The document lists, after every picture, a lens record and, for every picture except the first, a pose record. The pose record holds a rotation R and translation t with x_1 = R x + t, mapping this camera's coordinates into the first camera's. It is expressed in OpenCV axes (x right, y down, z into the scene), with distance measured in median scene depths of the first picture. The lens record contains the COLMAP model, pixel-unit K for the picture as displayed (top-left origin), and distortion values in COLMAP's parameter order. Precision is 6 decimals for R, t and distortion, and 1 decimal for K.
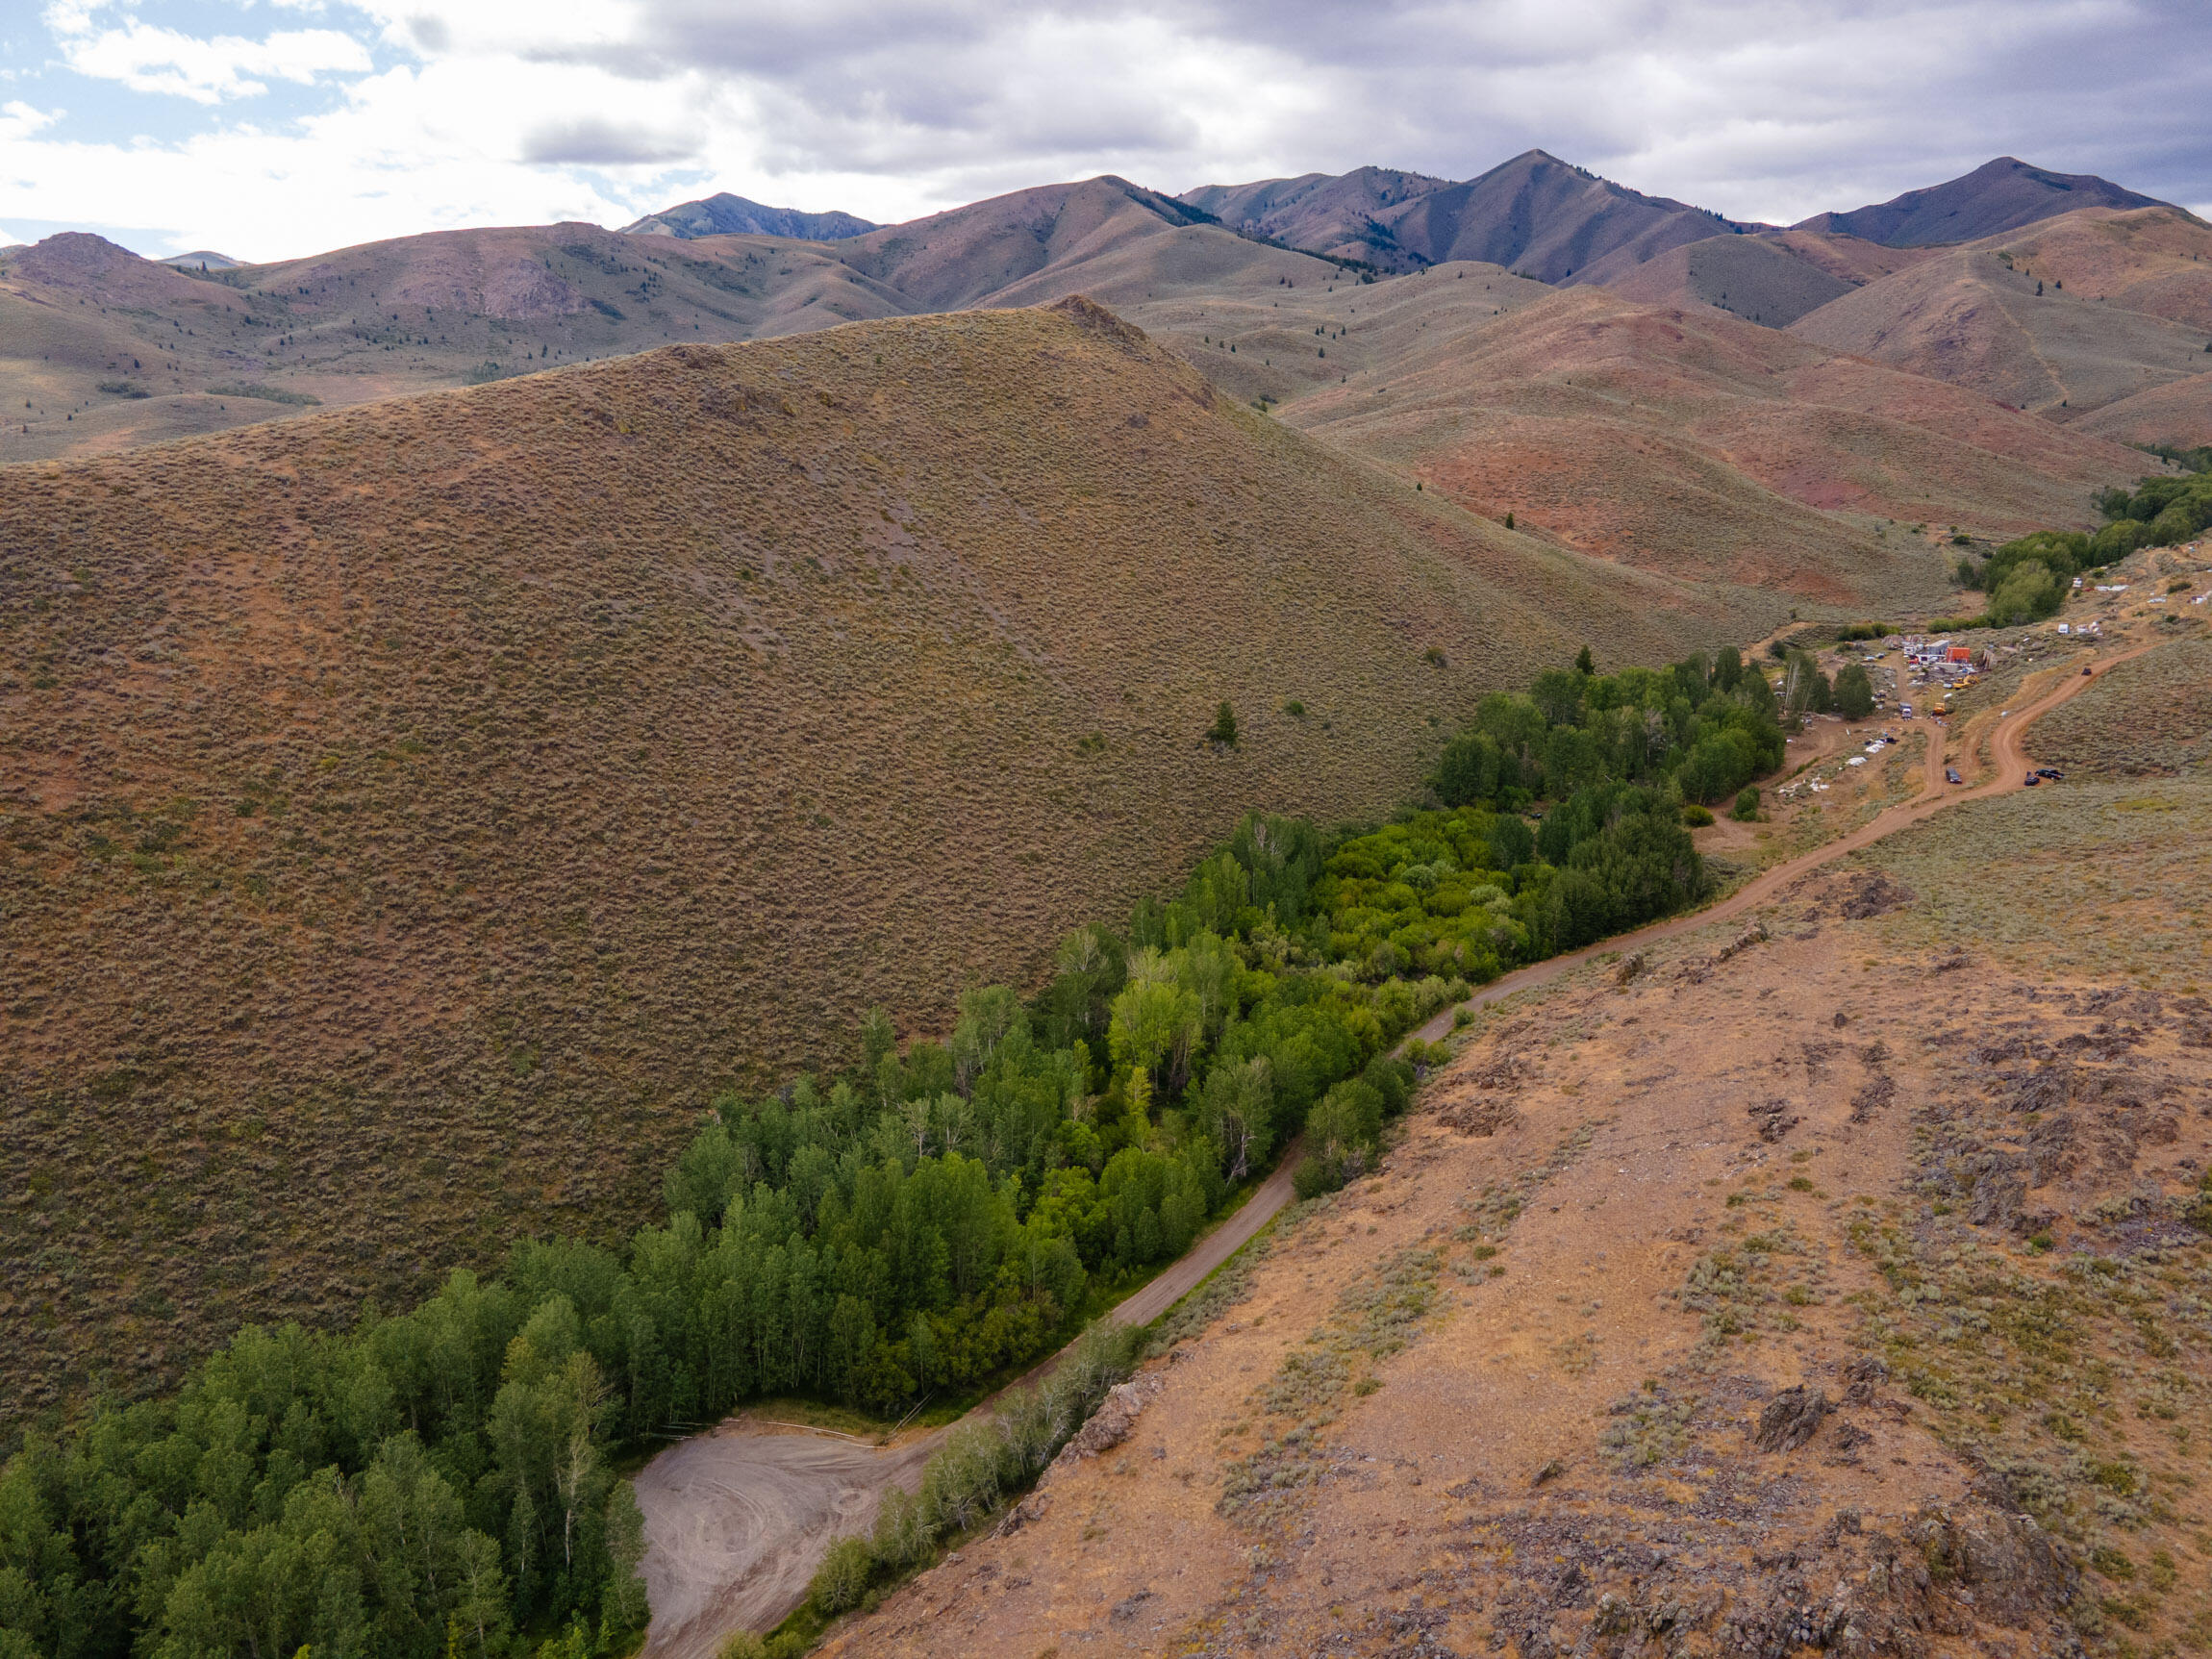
lens RADIAL K [[1610.3, 0, 1110.7], [0, 1610.3, 834.0], [0, 0, 1]] dist [0.029493, 0.030275]
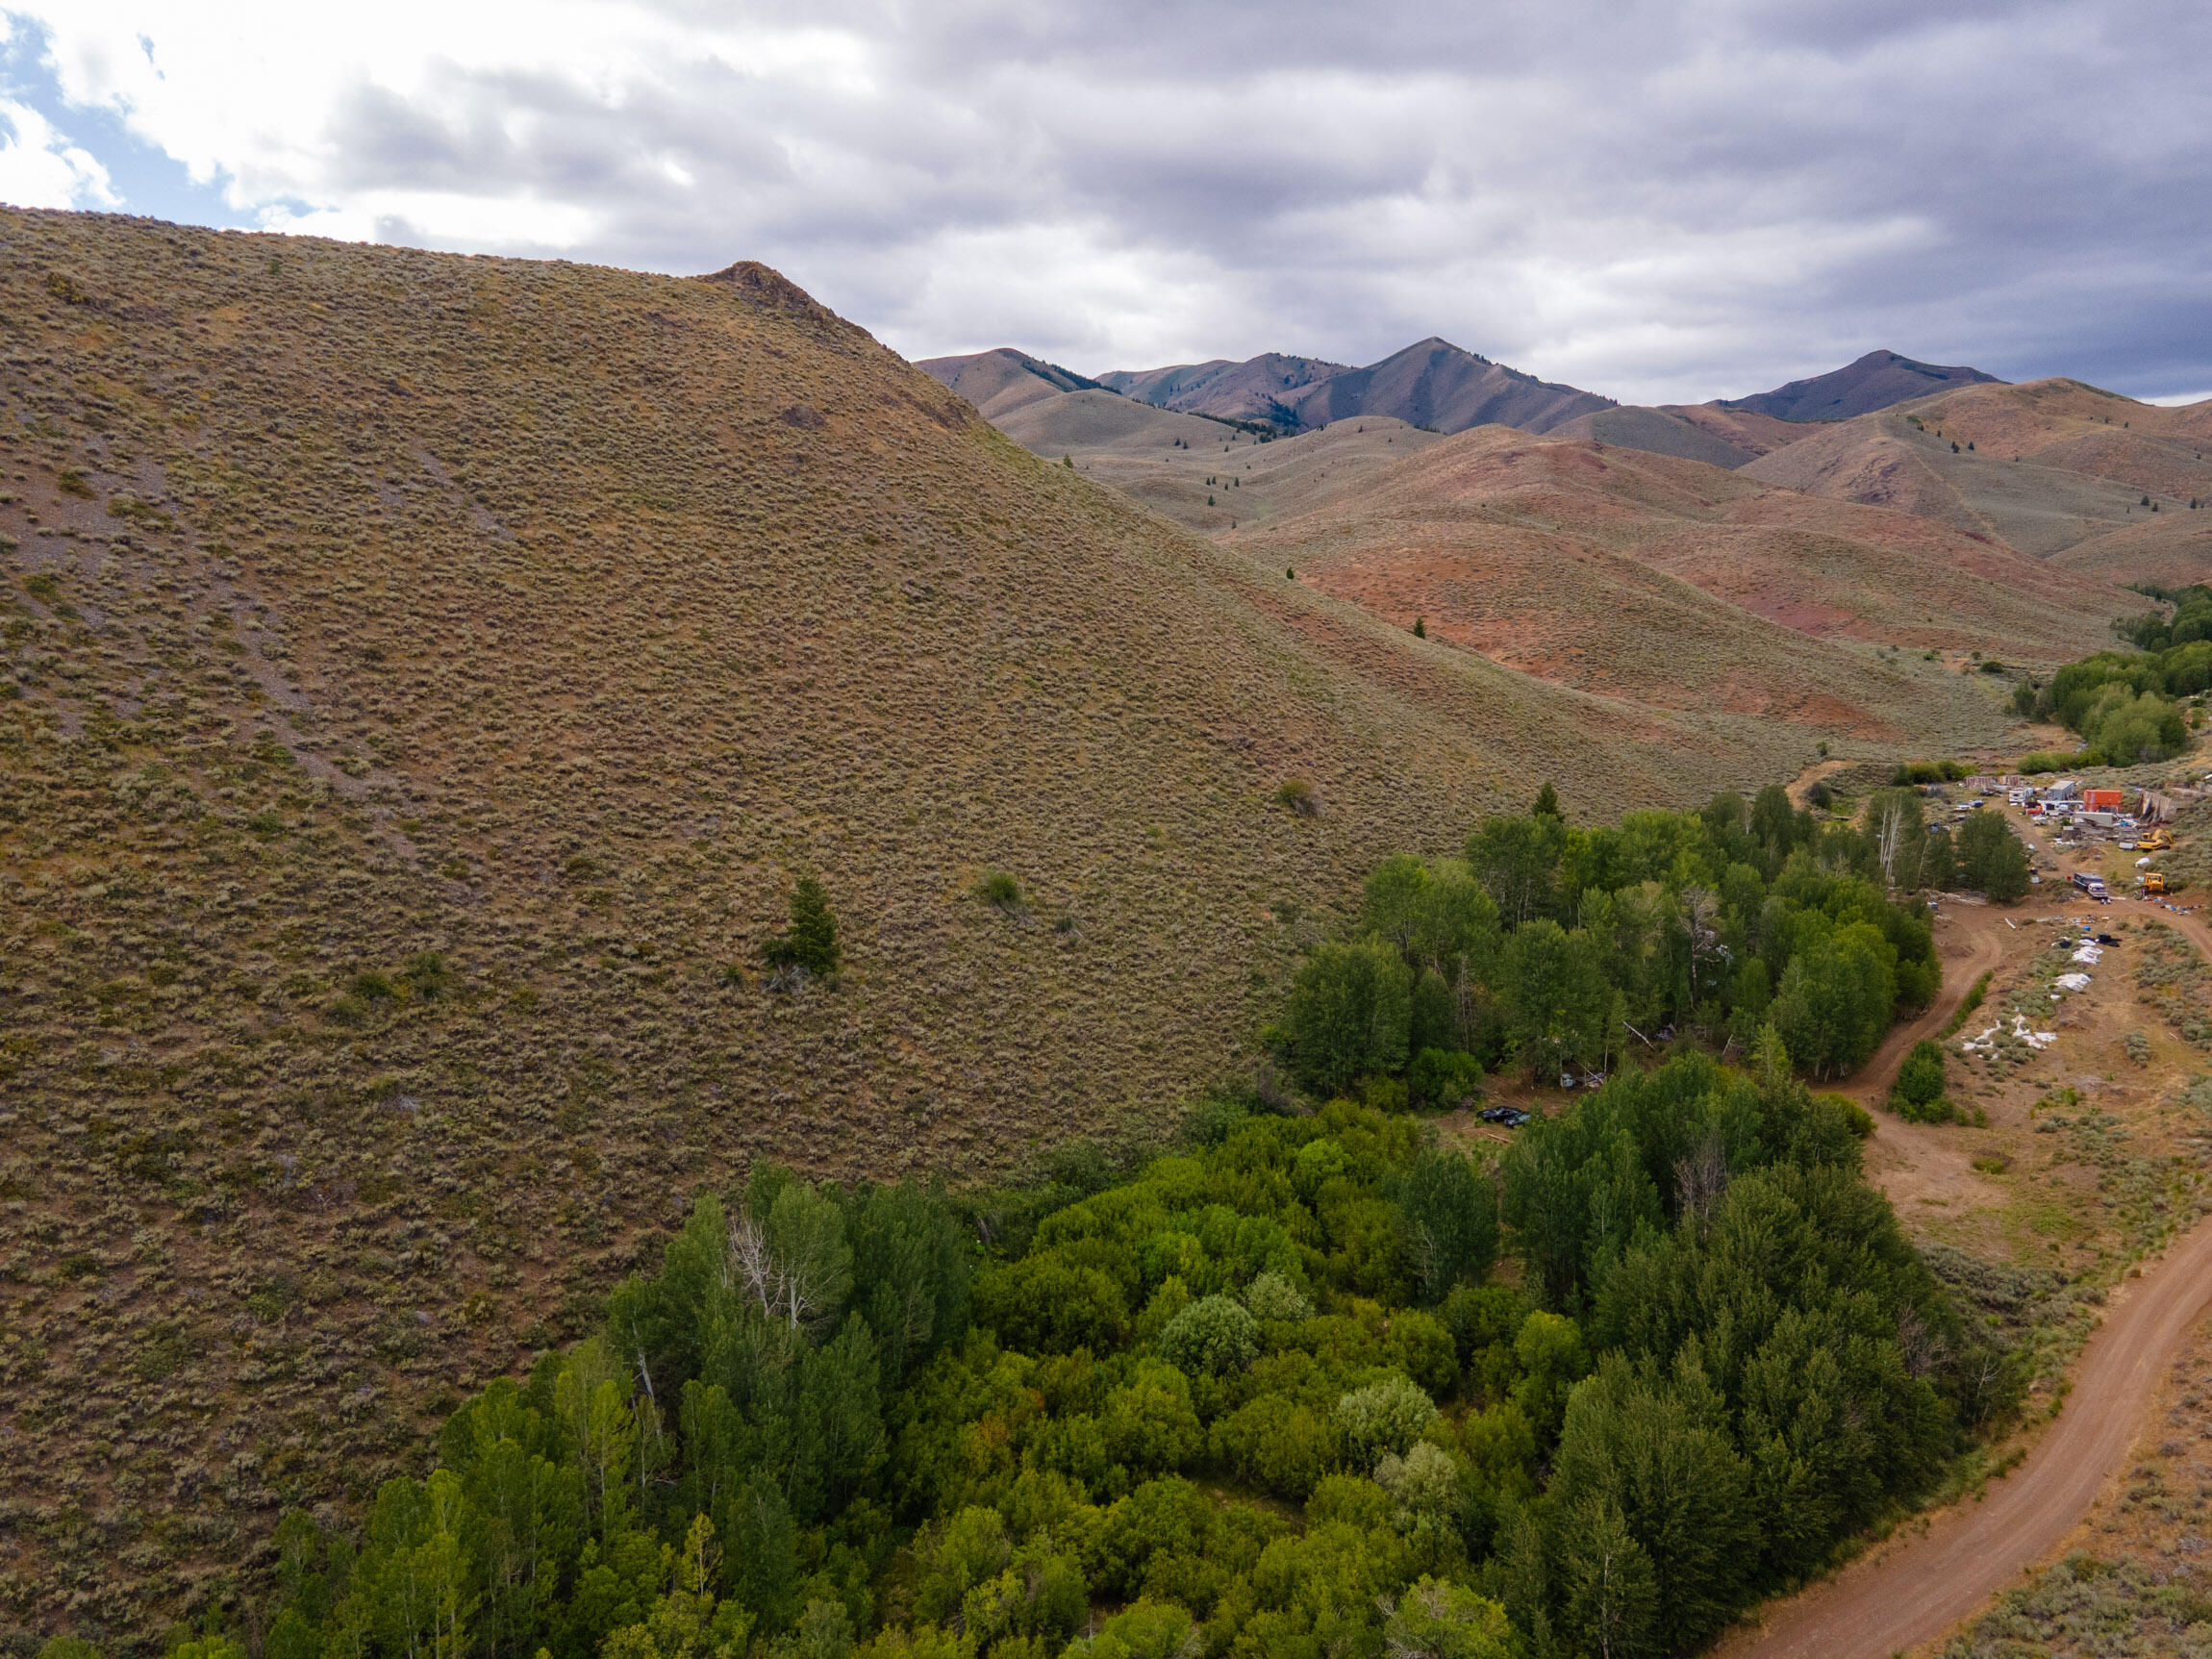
lens RADIAL K [[1610.3, 0, 1110.5], [0, 1610.3, 832.8], [0, 0, 1]] dist [0.029493, 0.030275]
pose [[0.998865, -0.007762, 0.047001, 0.120475], [0.012954, 0.993713, -0.111205, -0.038864], [-0.045842, 0.111688, 0.992685, 0.486915]]
